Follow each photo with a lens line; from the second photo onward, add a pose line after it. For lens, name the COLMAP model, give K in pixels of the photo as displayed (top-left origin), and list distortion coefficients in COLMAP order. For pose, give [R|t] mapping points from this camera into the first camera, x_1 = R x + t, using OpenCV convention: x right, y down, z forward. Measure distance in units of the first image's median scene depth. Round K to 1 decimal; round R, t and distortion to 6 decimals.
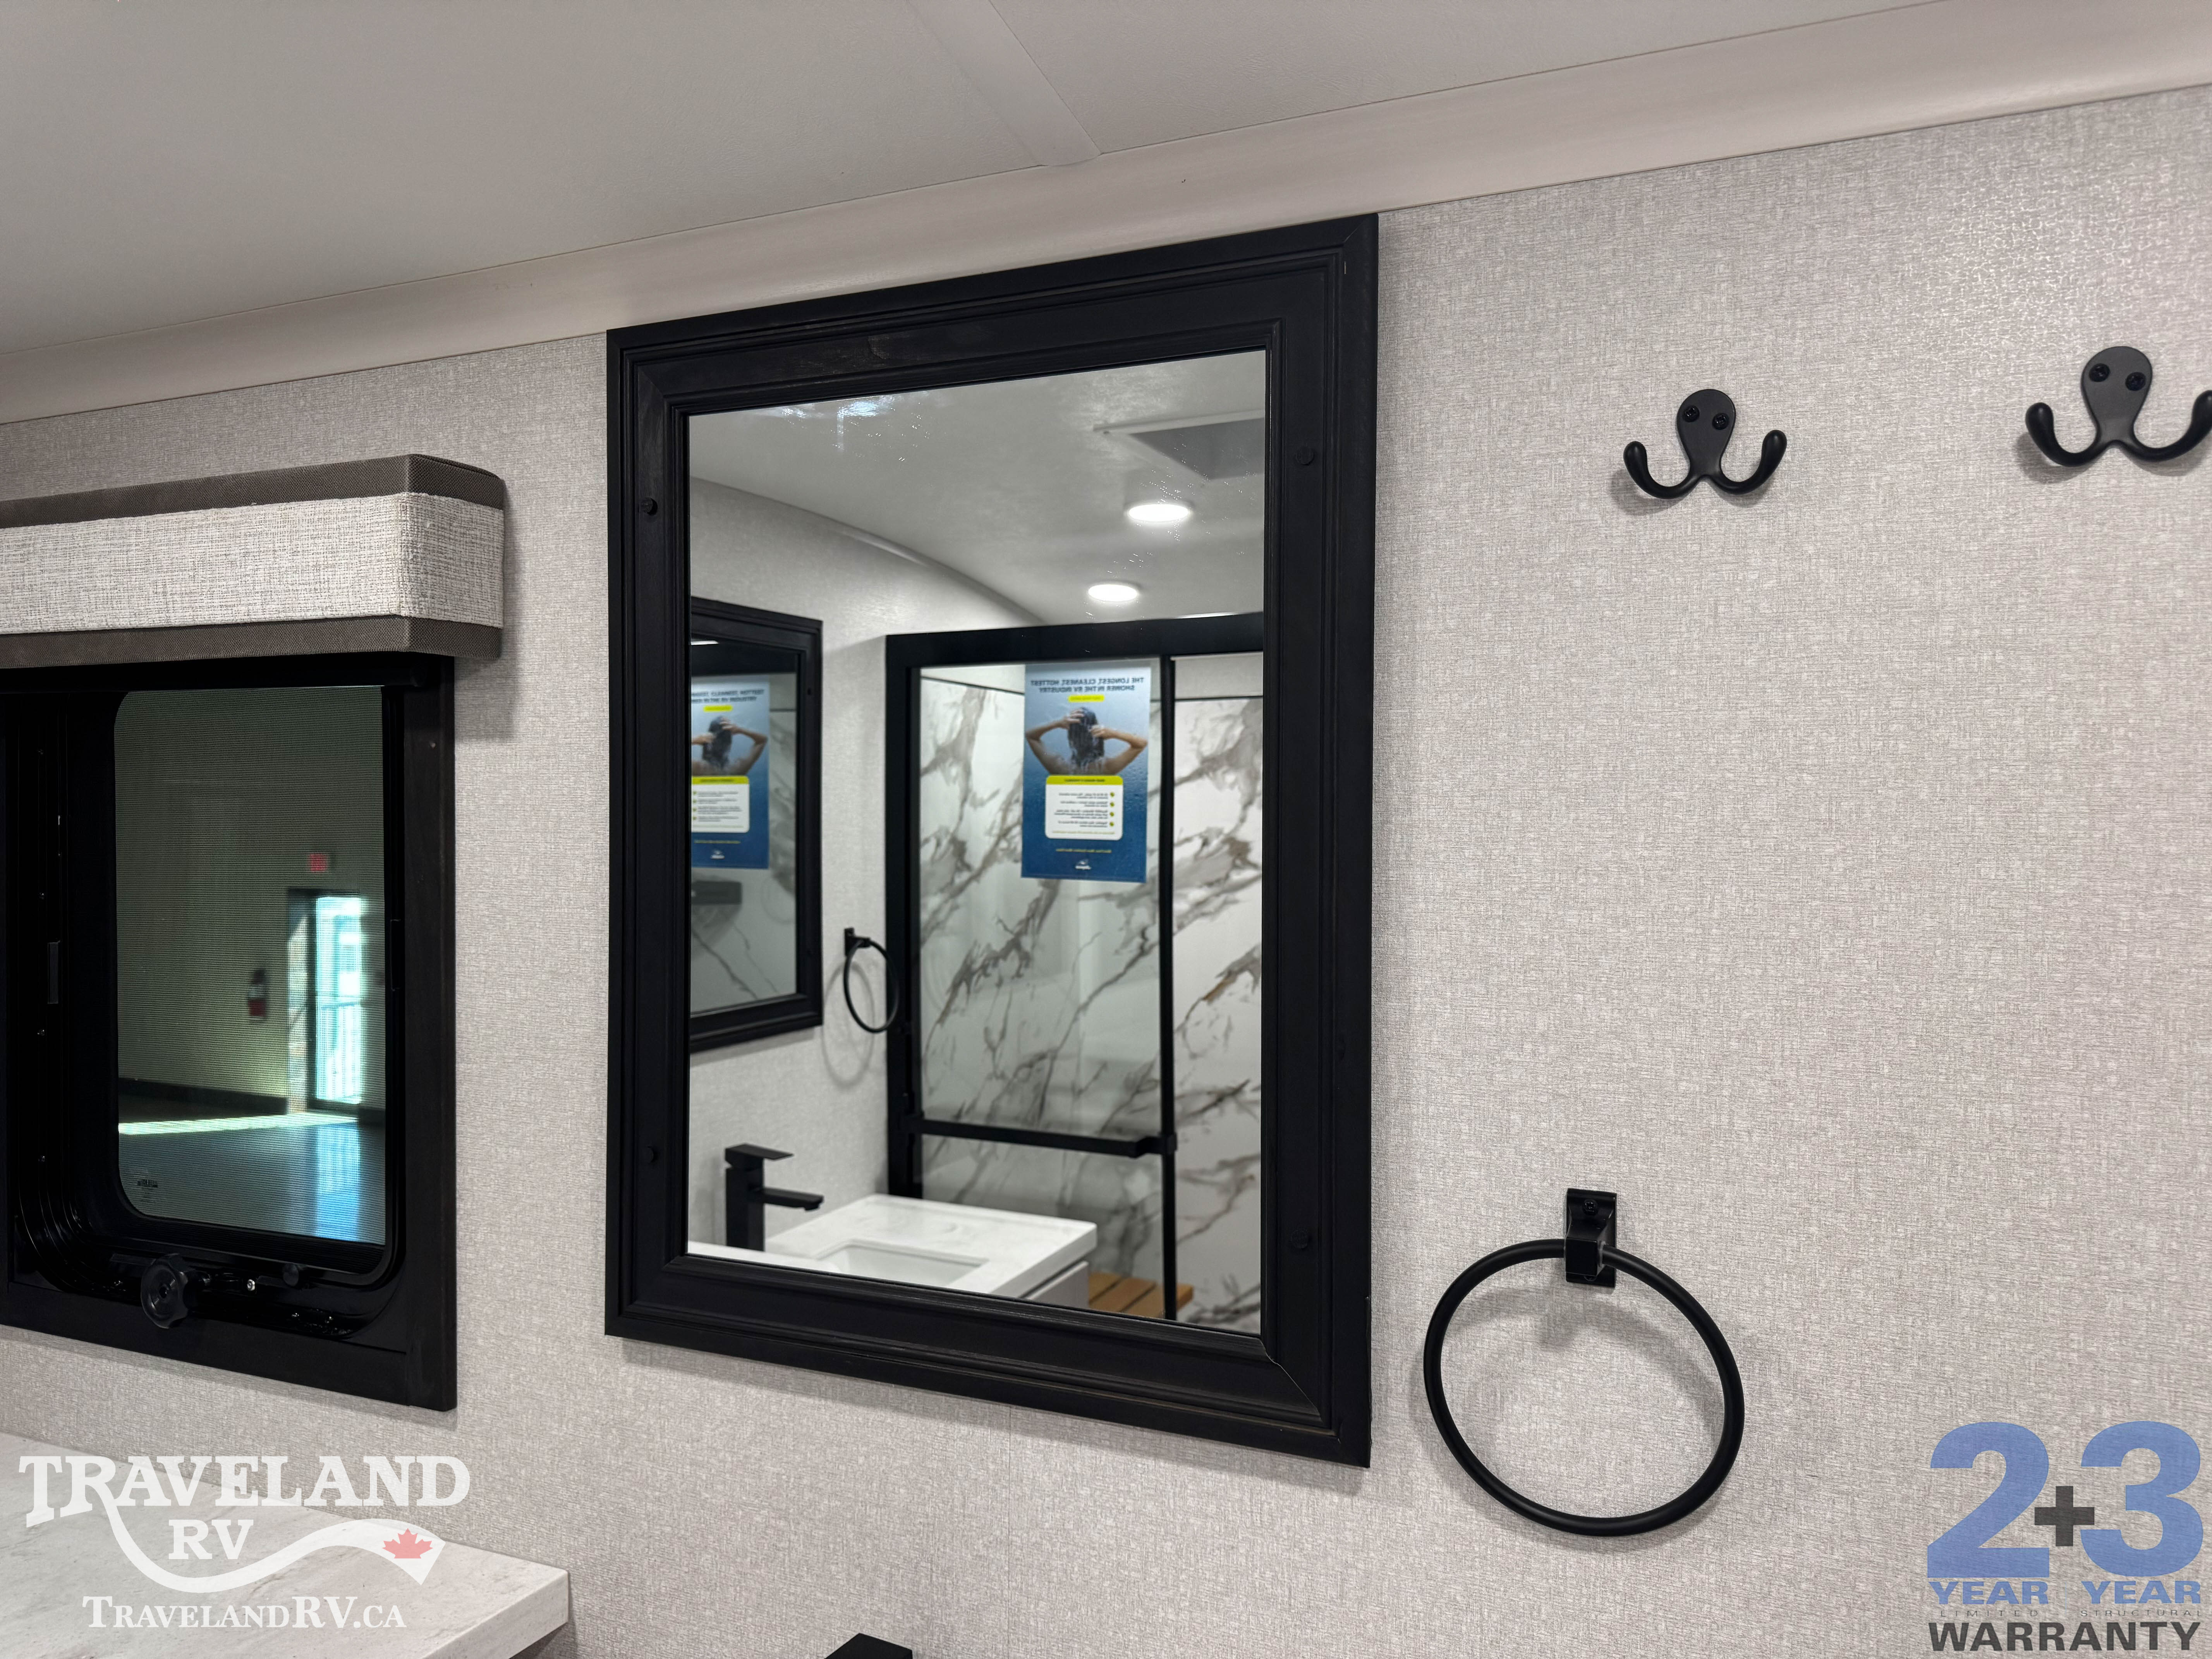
lens RADIAL K [[1572.4, 0, 1108.5], [0, 1572.4, 824.6], [0, 0, 1]] dist [0.010102, -0.016494]
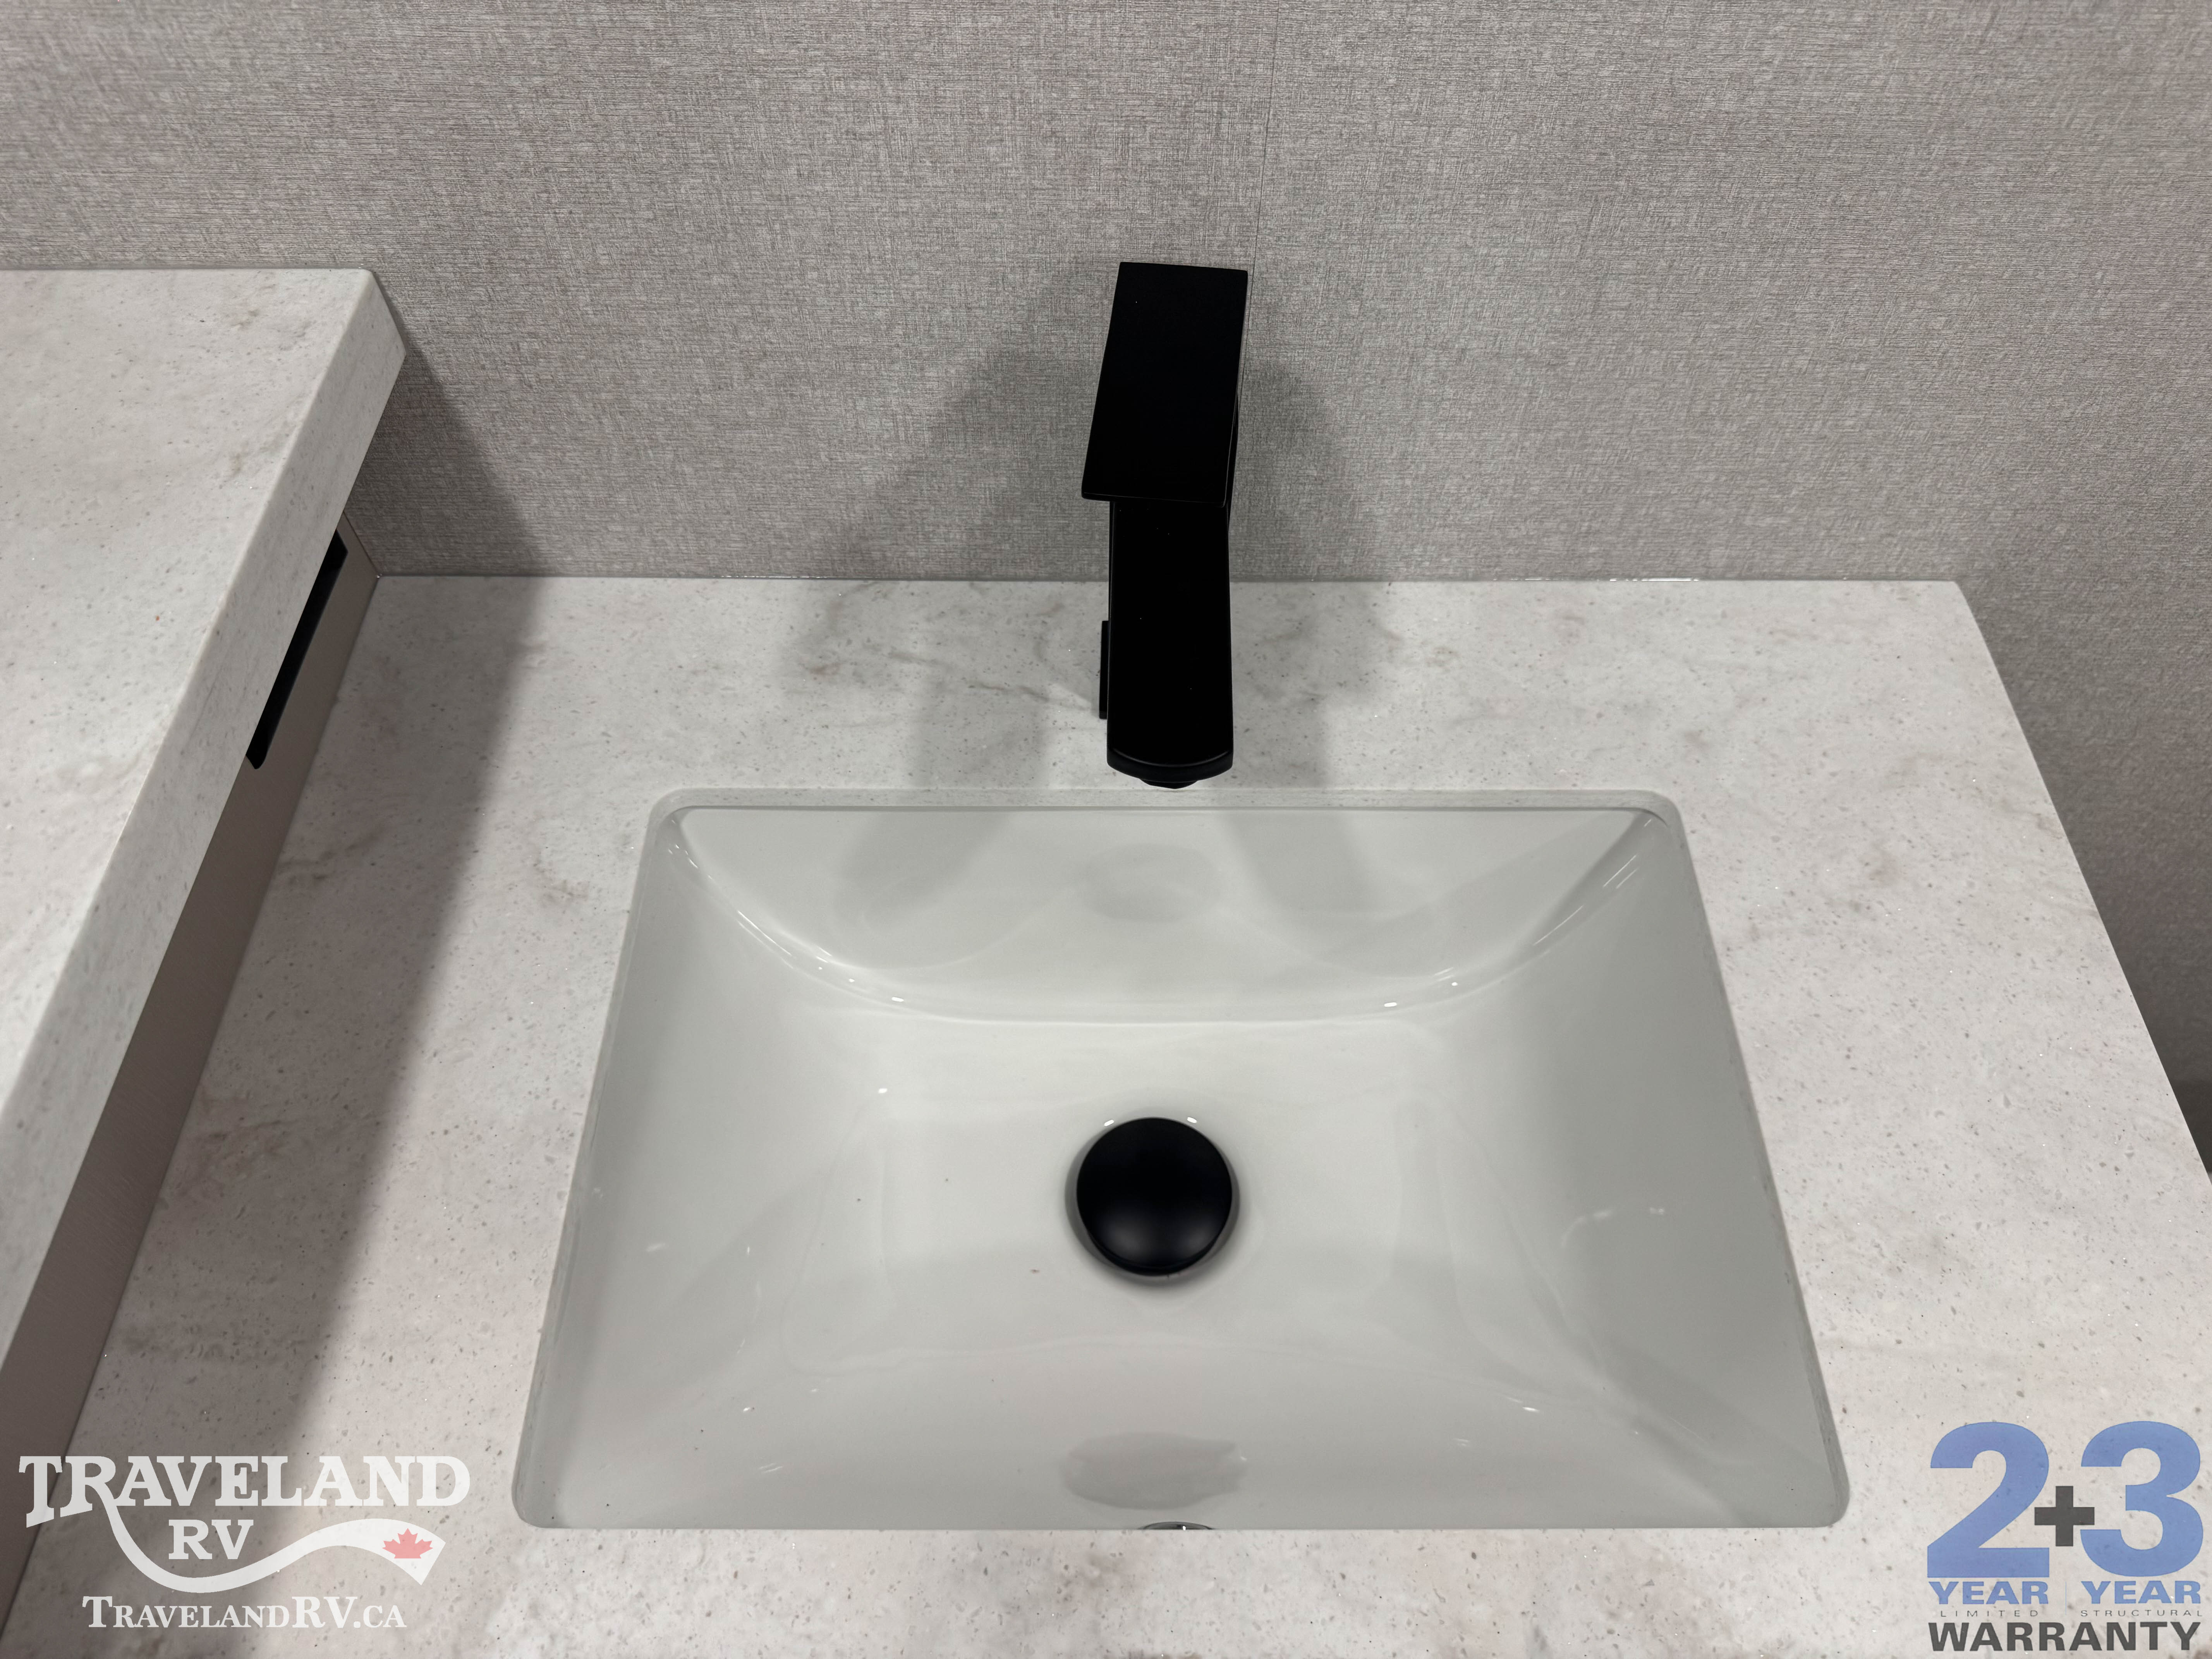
lens RADIAL K [[1572.4, 0, 1102.8], [0, 1572.4, 840.2], [0, 0, 1]] dist [0.010102, -0.016494]
pose [[0.908969, -0.335800, 0.247008, -0.340998], [-0.010951, 0.573100, 0.819413, 0.183734], [-0.416719, -0.747526, 0.517253, 0.556468]]
